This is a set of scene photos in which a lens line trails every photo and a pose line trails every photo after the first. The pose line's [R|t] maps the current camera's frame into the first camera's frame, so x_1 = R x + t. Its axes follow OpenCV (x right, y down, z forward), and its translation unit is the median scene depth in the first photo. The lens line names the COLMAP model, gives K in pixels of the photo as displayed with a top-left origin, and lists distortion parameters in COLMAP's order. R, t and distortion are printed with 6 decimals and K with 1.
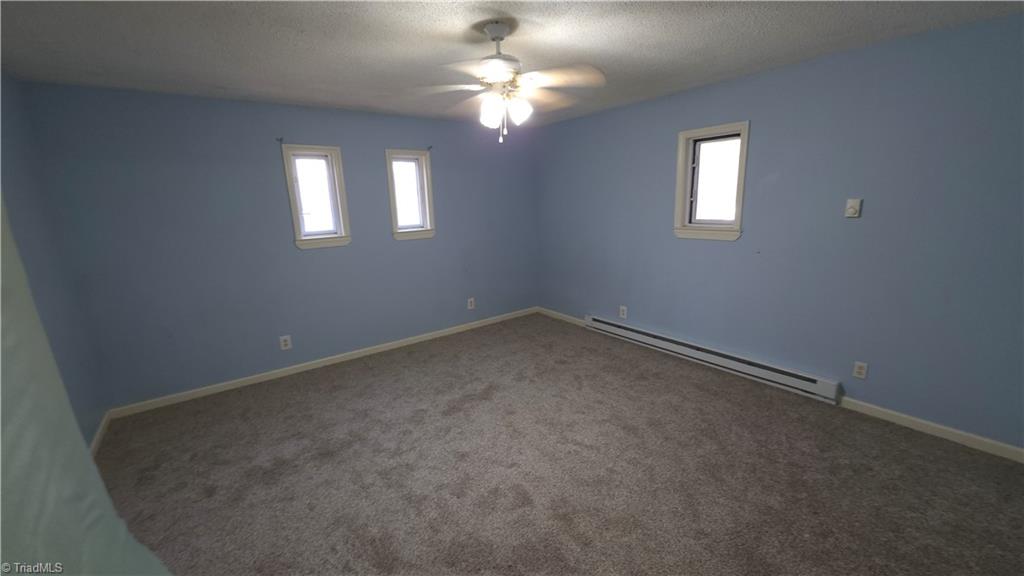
lens RADIAL K [[400.9, 0, 513.0], [0, 400.9, 281.7], [0, 0, 1]] dist [-0.012415, -0.000327]
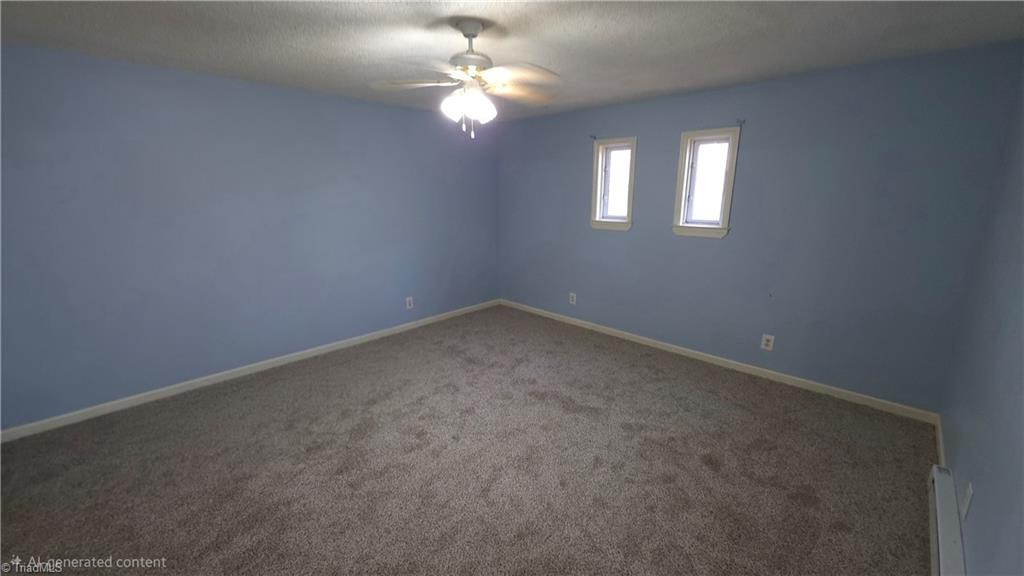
lens RADIAL K [[400.9, 0, 513.0], [0, 400.9, 281.7], [0, 0, 1]] dist [-0.012415, -0.000327]
pose [[0.156941, 0.249519, -0.955568, 0.733841], [-0.213849, 0.953189, 0.213776, -0.158579], [0.964178, 0.170797, 0.202954, 0.666138]]
